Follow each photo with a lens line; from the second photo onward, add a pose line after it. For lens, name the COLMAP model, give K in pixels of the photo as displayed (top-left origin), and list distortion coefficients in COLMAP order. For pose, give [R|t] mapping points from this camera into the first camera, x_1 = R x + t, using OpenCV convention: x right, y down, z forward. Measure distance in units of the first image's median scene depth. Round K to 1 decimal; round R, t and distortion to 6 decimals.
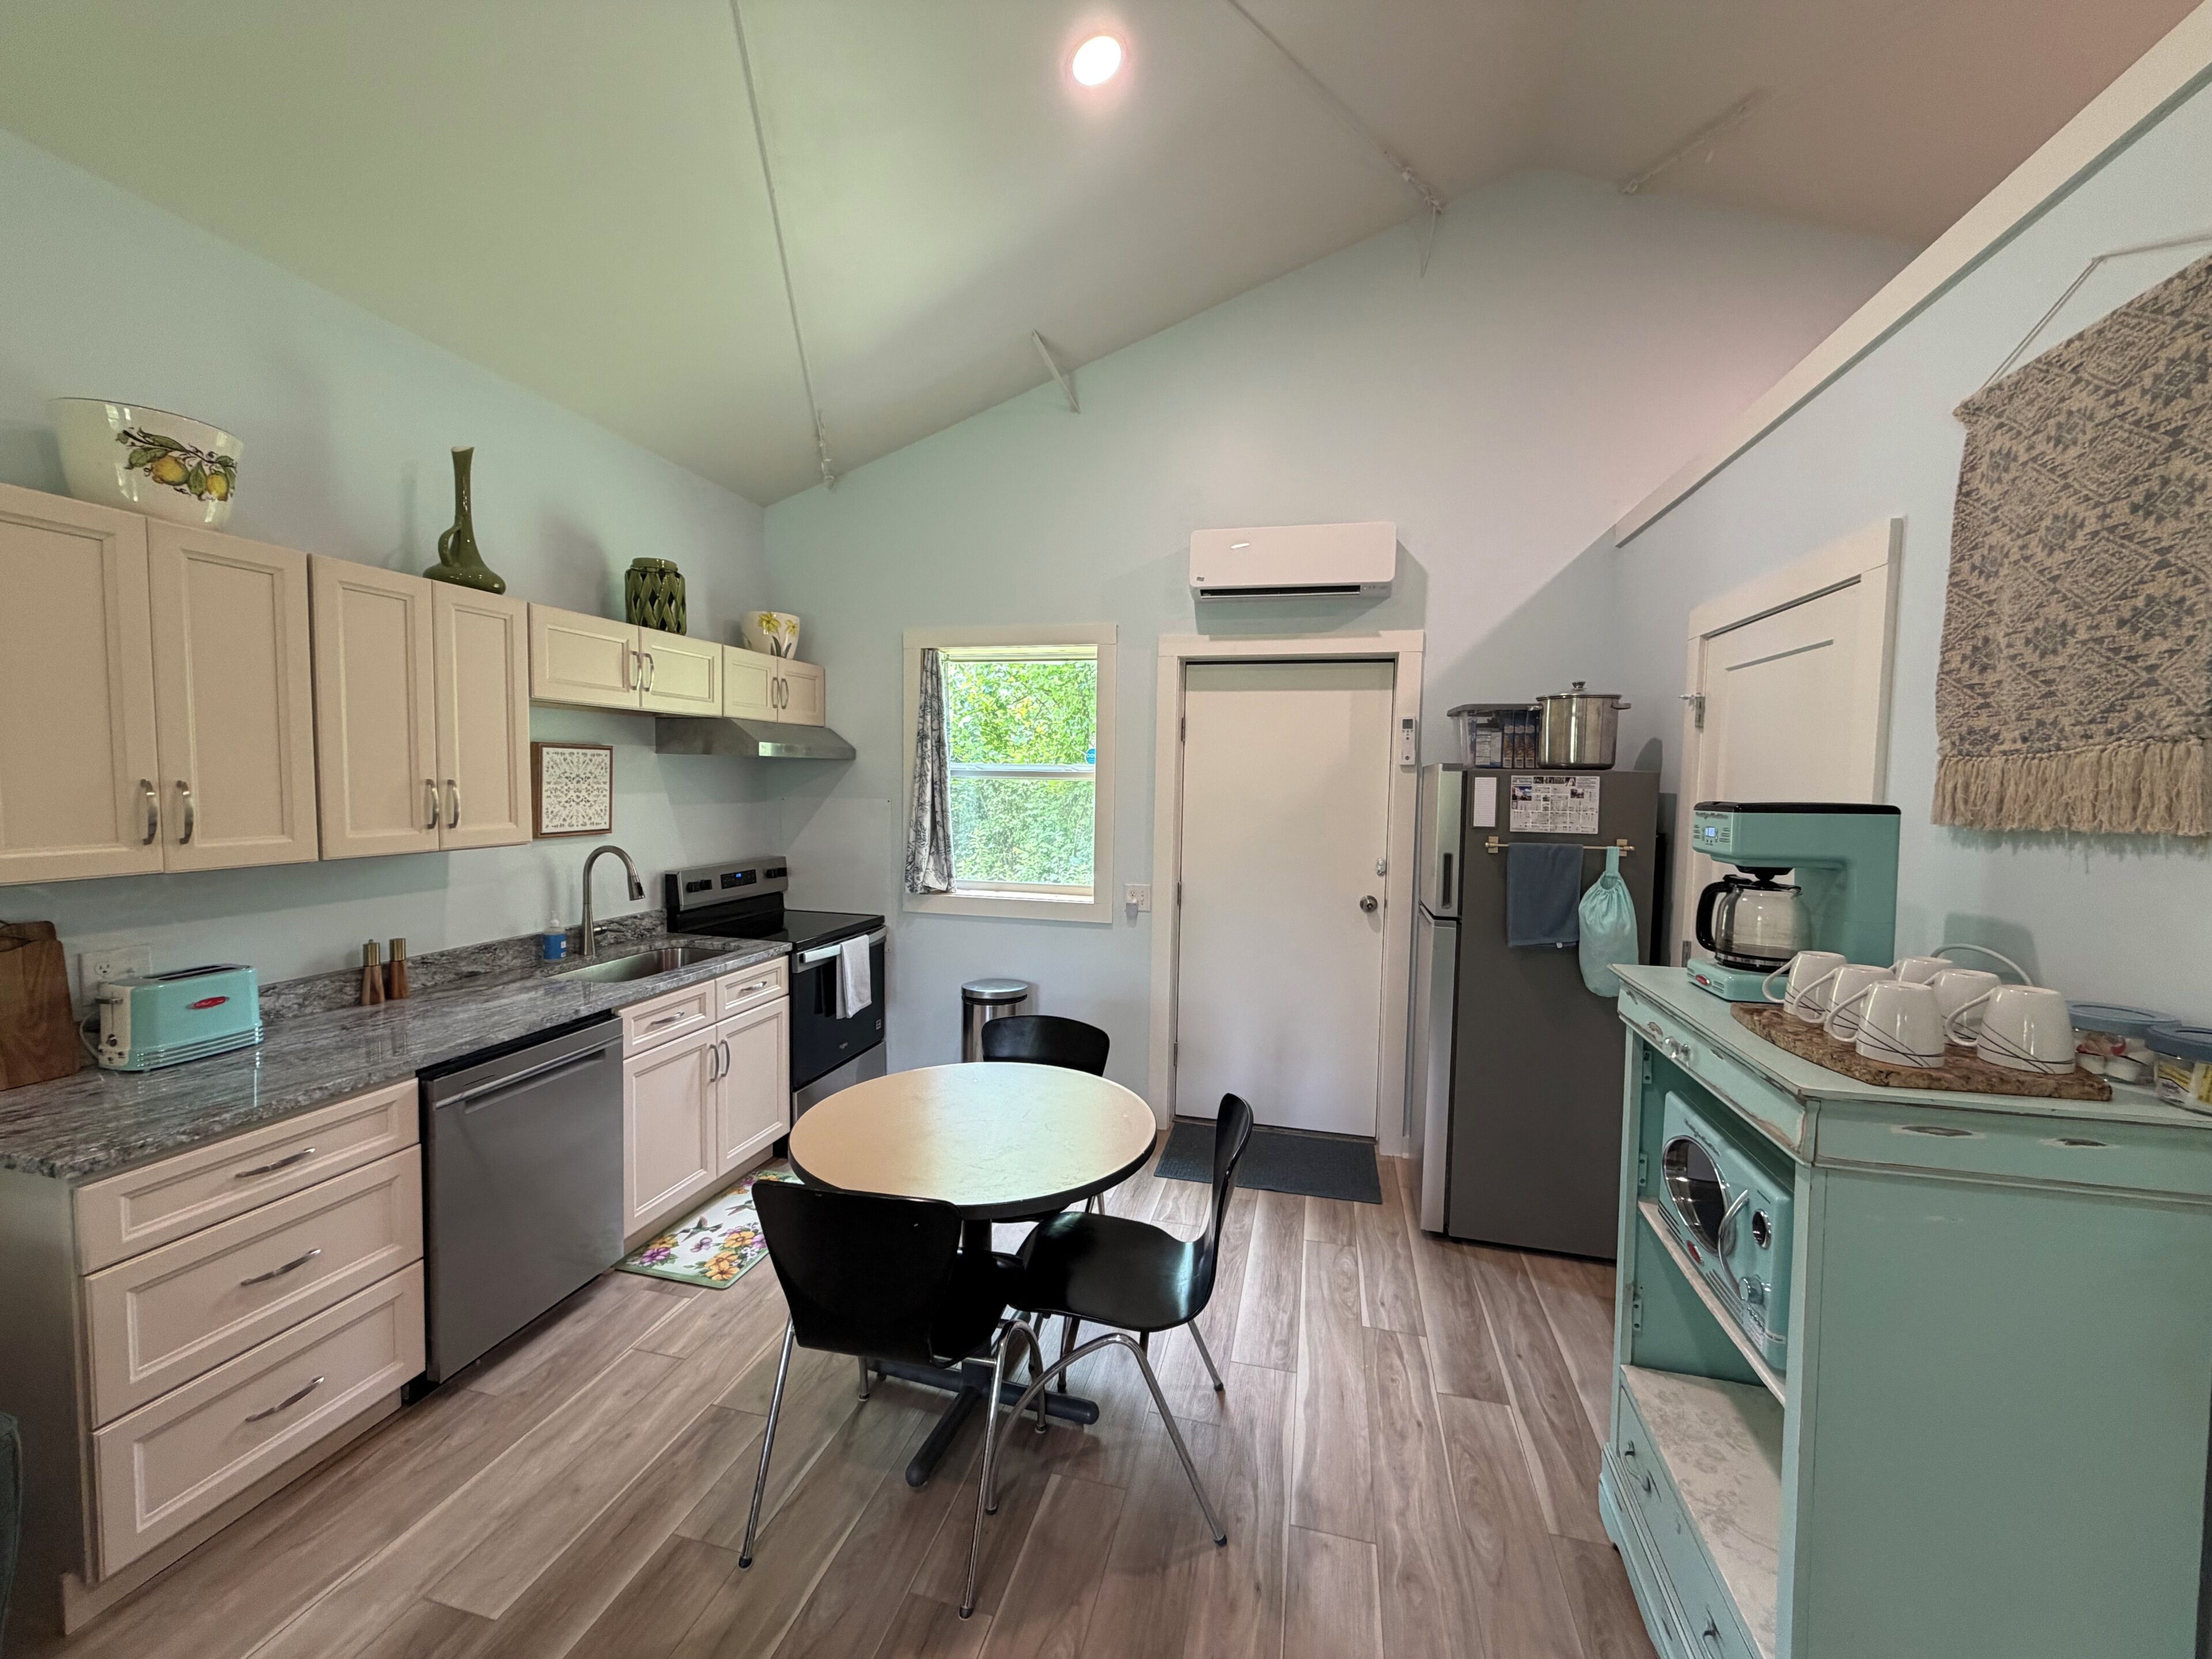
lens RADIAL K [[879.1, 0, 1095.6], [0, 879.1, 828.0], [0, 0, 1]] dist [-0.001247, 0.000438]
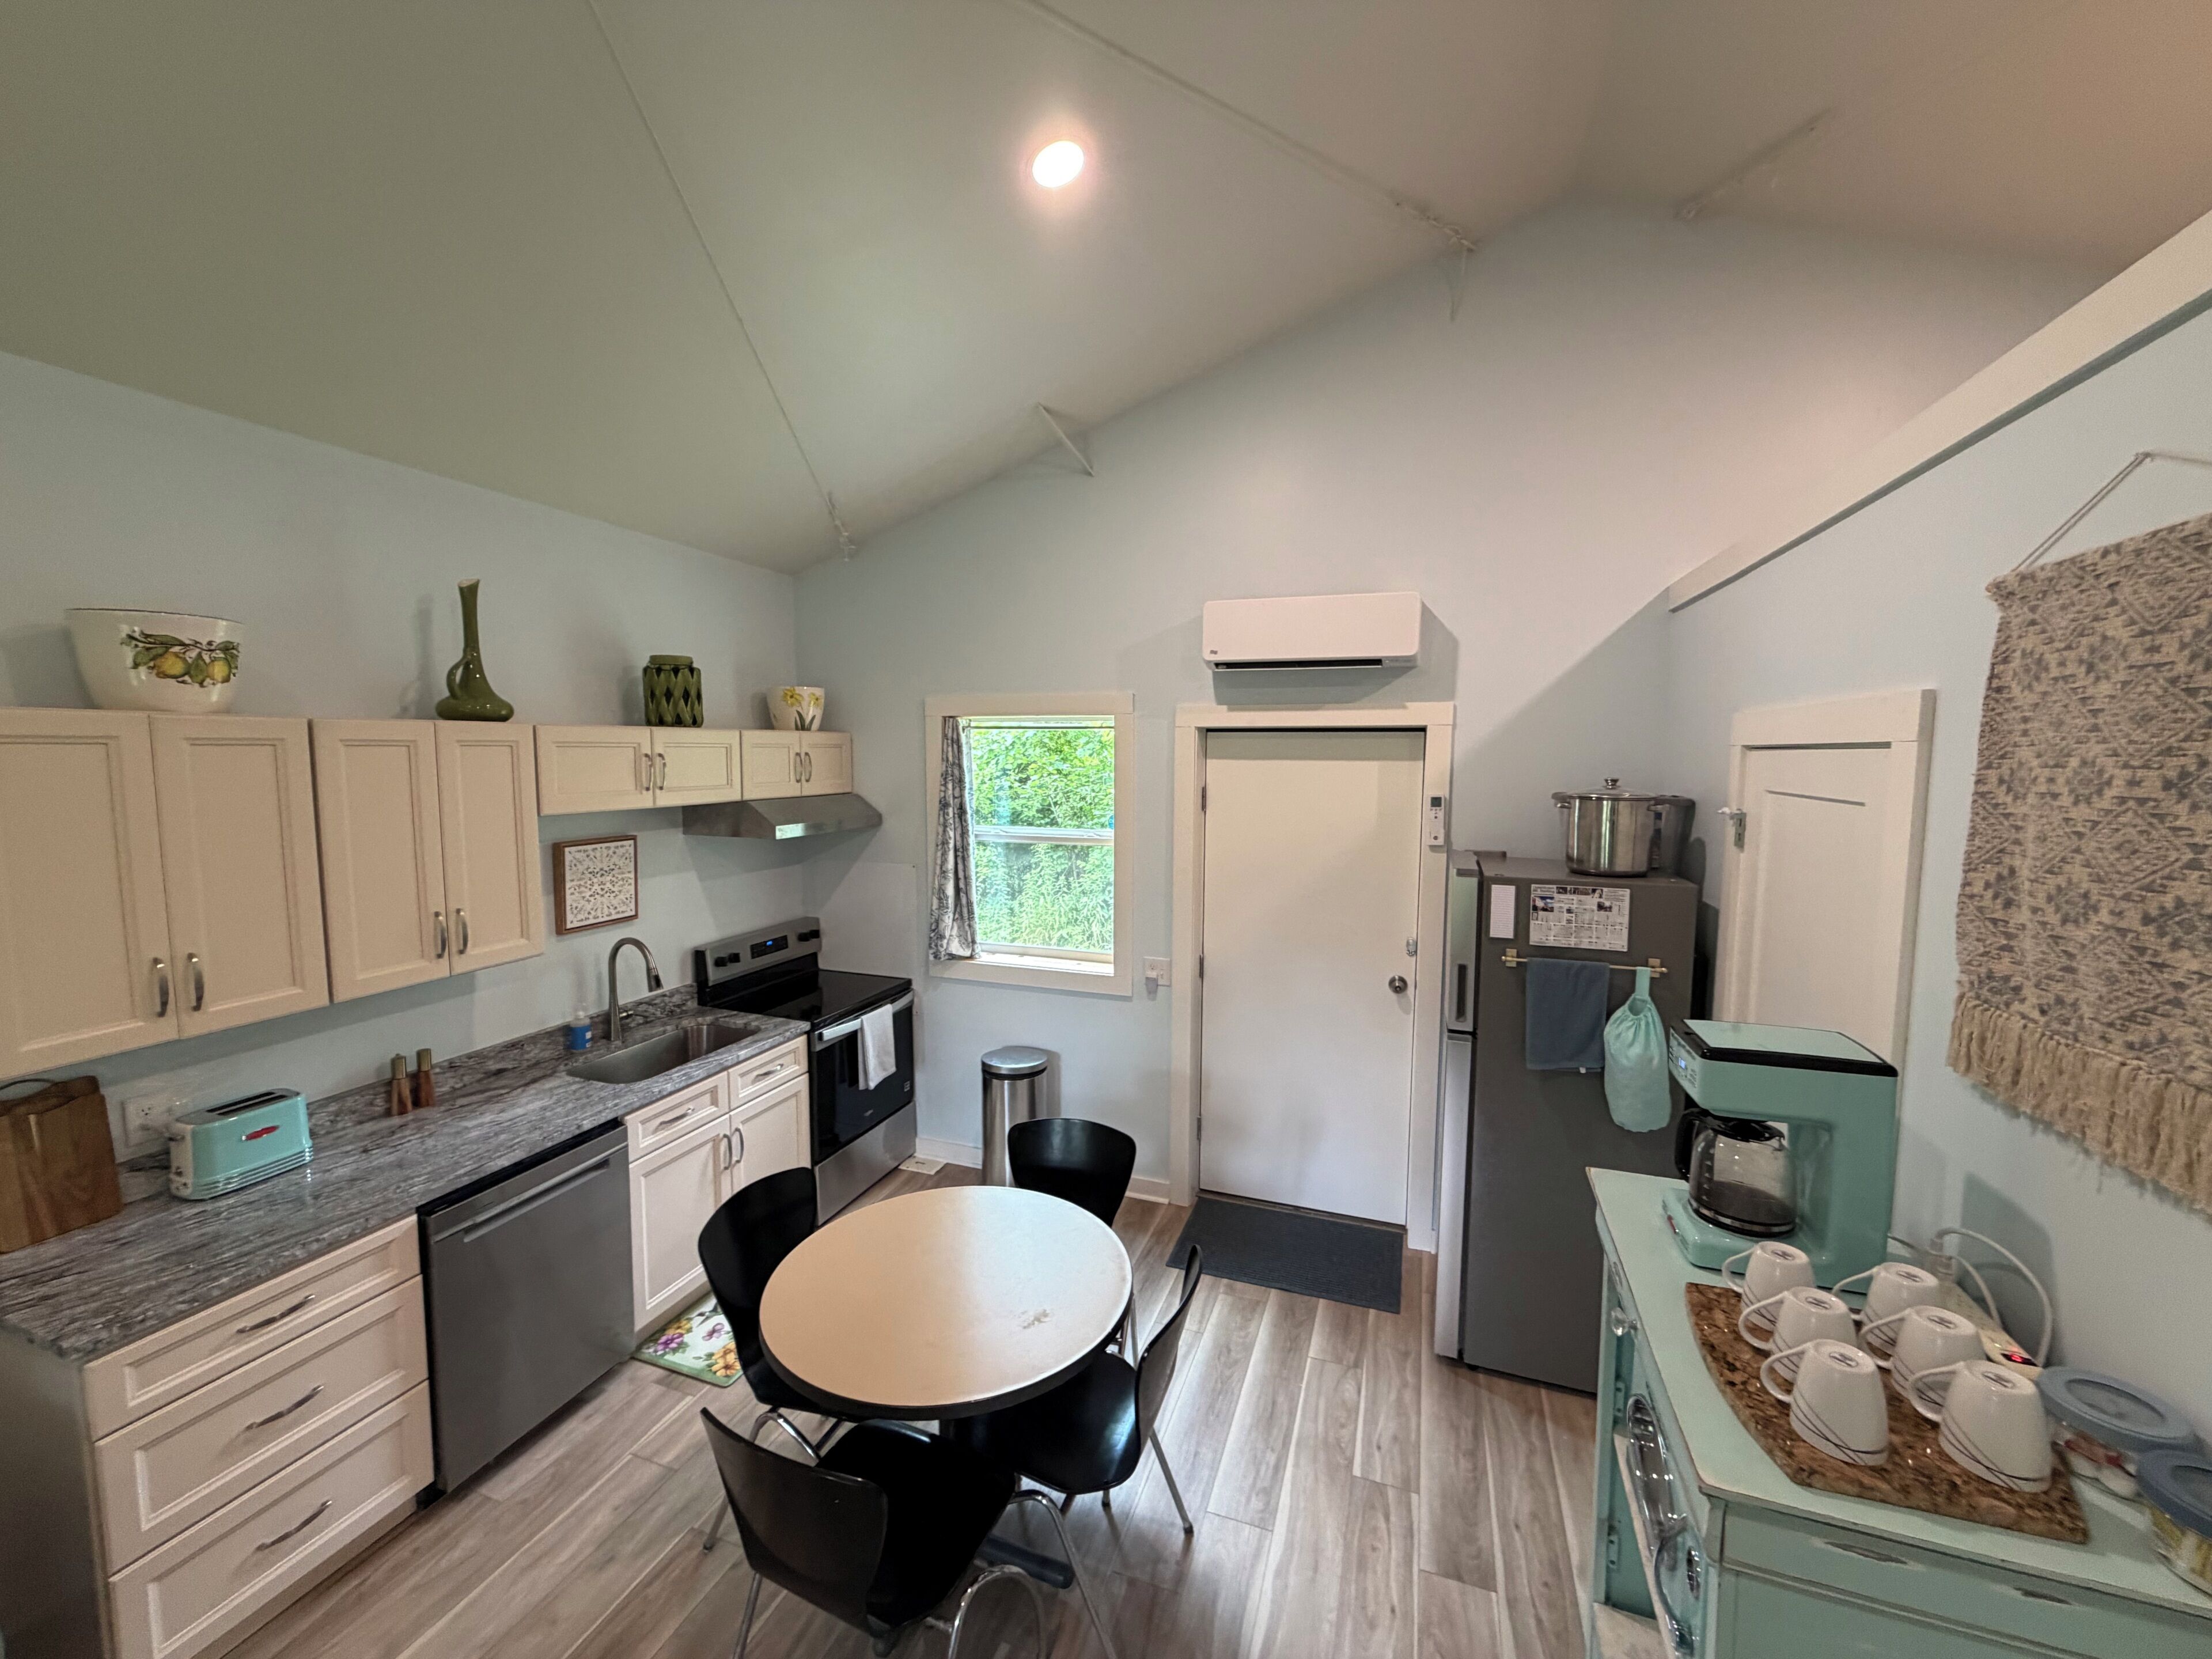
lens RADIAL K [[879.1, 0, 1095.4], [0, 879.1, 828.6], [0, 0, 1]] dist [-0.001247, 0.000438]
pose [[0.994489, -0.004317, -0.104750, 0.136848], [0.007171, 0.999613, 0.026884, -0.177959], [0.104593, -0.027487, 0.994135, 0.038175]]
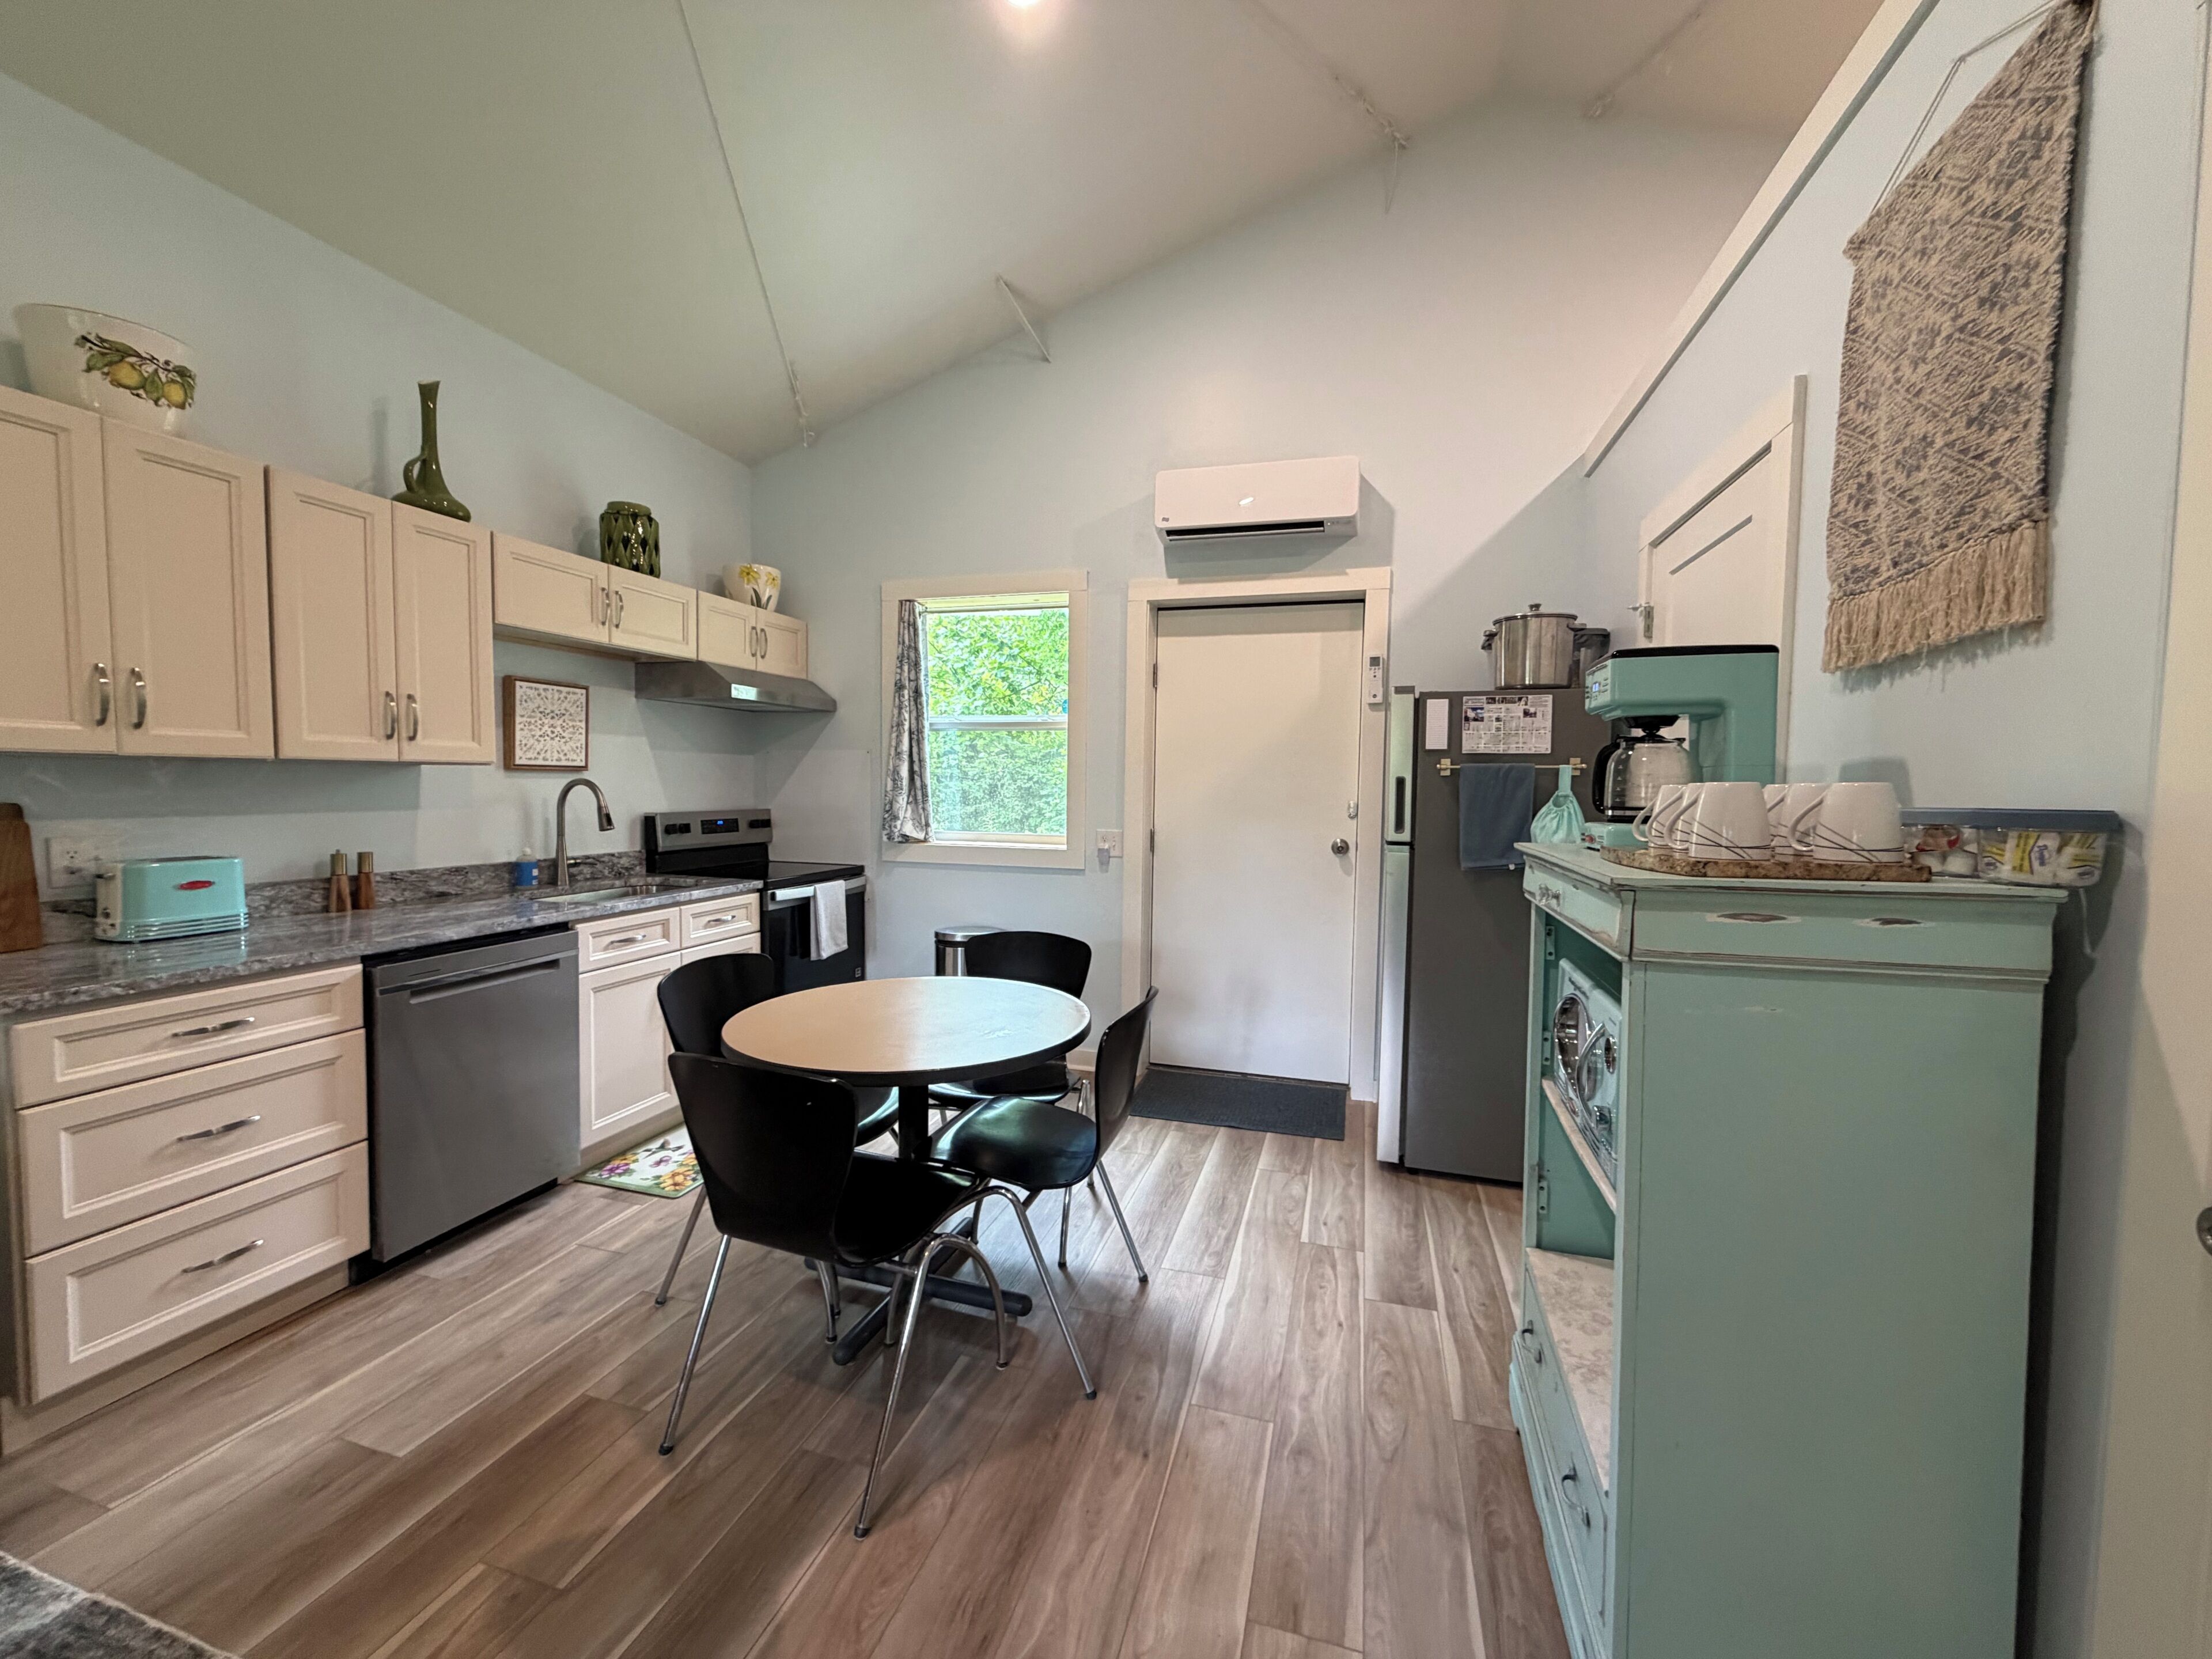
lens RADIAL K [[879.1, 0, 1095.9], [0, 879.1, 826.9], [0, 0, 1]] dist [-0.001247, 0.000438]
pose [[0.999142, -0.001160, -0.041389, 0.122442], [0.000816, 0.999965, -0.008335, 0.114632], [0.041397, 0.008294, 0.999108, -0.004202]]
